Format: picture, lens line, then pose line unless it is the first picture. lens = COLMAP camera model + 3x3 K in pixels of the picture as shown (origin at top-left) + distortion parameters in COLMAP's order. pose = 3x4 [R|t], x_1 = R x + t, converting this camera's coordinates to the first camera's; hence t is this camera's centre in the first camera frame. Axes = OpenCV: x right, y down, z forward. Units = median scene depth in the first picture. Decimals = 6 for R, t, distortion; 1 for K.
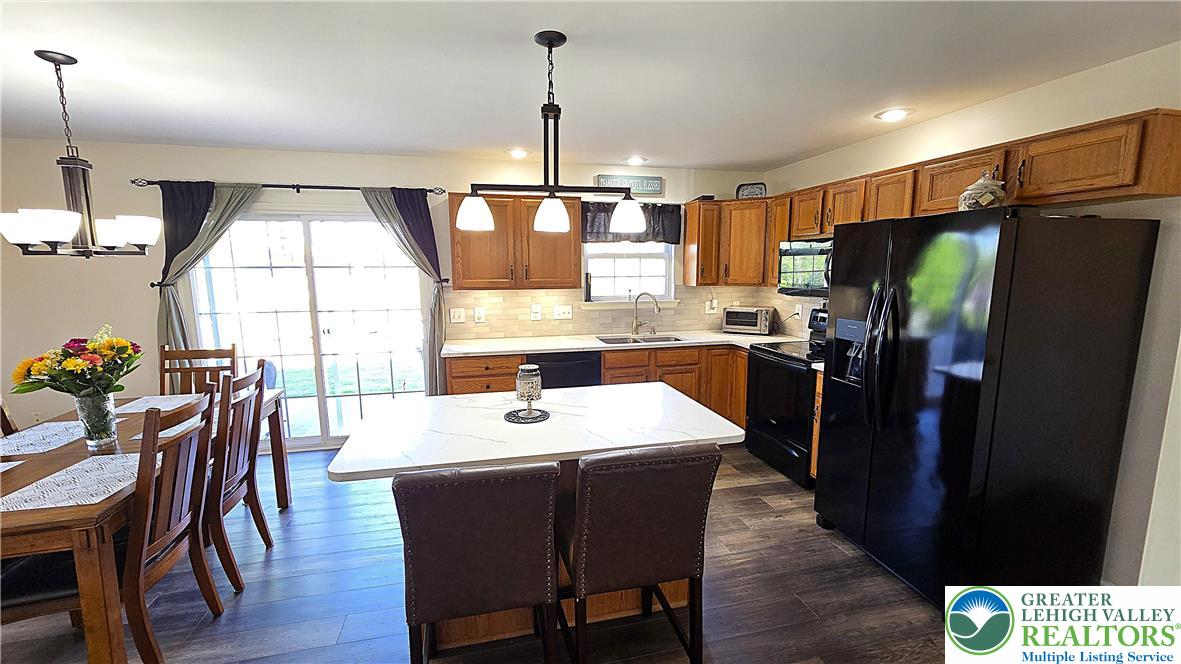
lens RADIAL K [[486.8, 0, 593.4], [0, 486.8, 338.6], [0, 0, 1]] dist [0.000570, -0.000042]
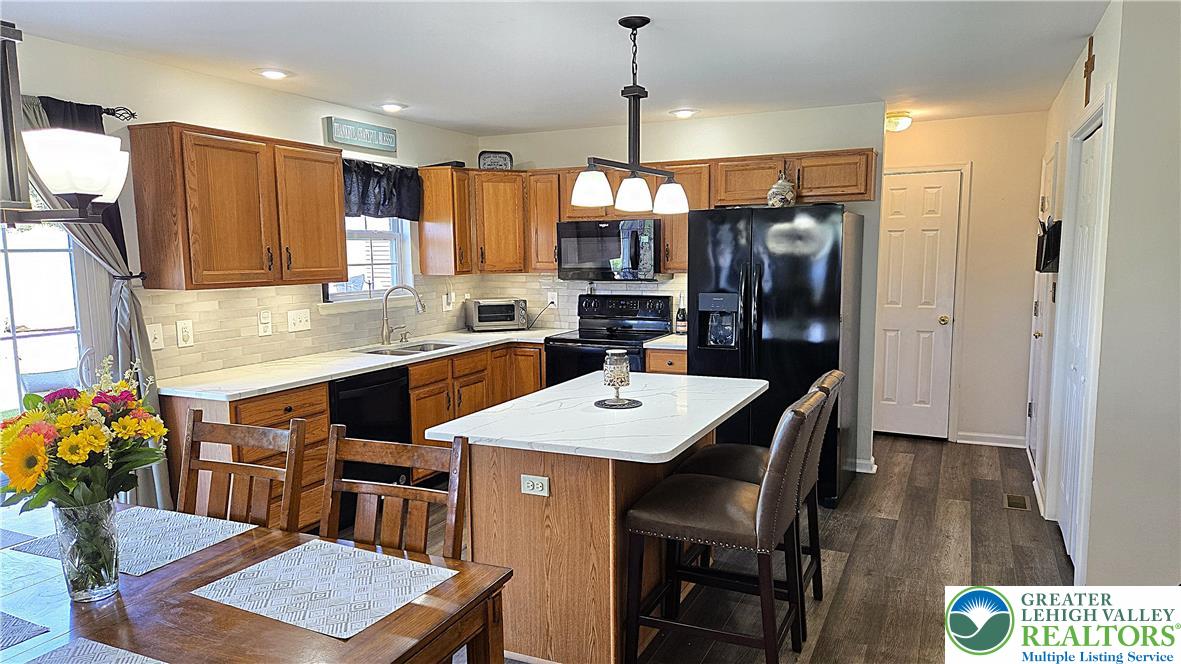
lens RADIAL K [[789.8, 0, 590.5], [0, 789.8, 332.0], [0, 0, 1]] dist [0.094109, 0.000696]
pose [[0.627491, -0.083419, 0.774143, -0.667171], [0.123988, 0.992263, 0.006423, 0.002779], [-0.768689, 0.091954, 0.632979, 0.031262]]
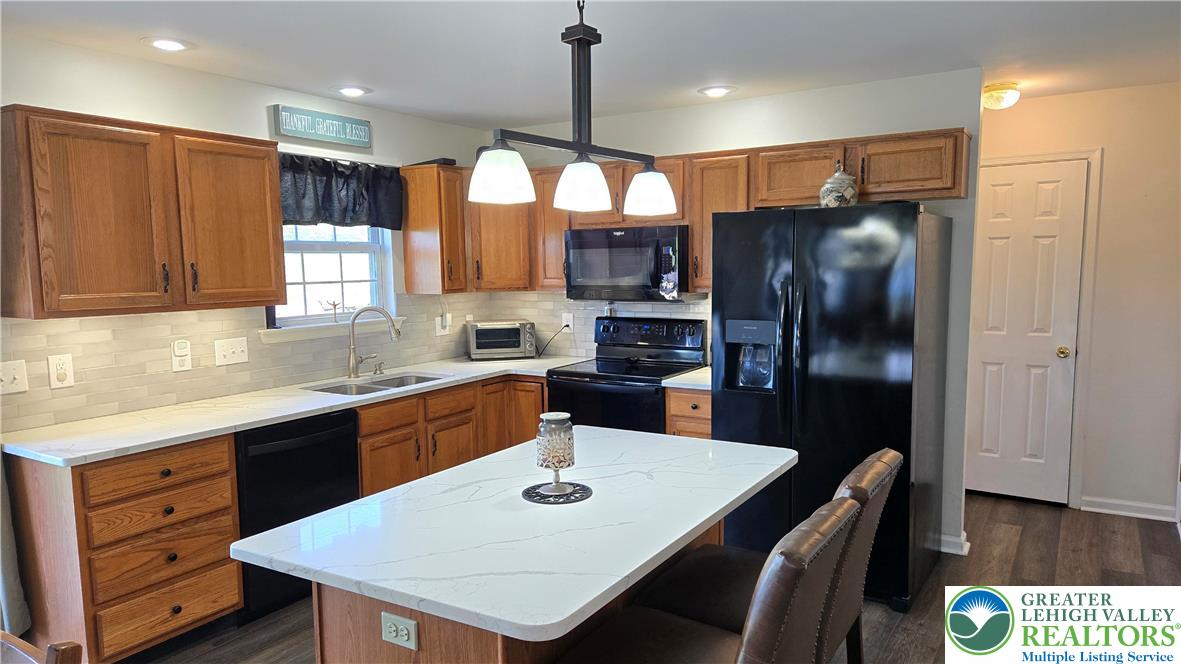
lens RADIAL K [[789.9, 0, 592.4], [0, 789.9, 338.9], [0, 0, 1]] dist [0.060802, -0.002151]
pose [[0.712476, -0.075668, 0.697605, -0.405716], [0.115597, 0.993243, -0.010326, -0.012939], [-0.692109, 0.087998, 0.716408, 0.101421]]
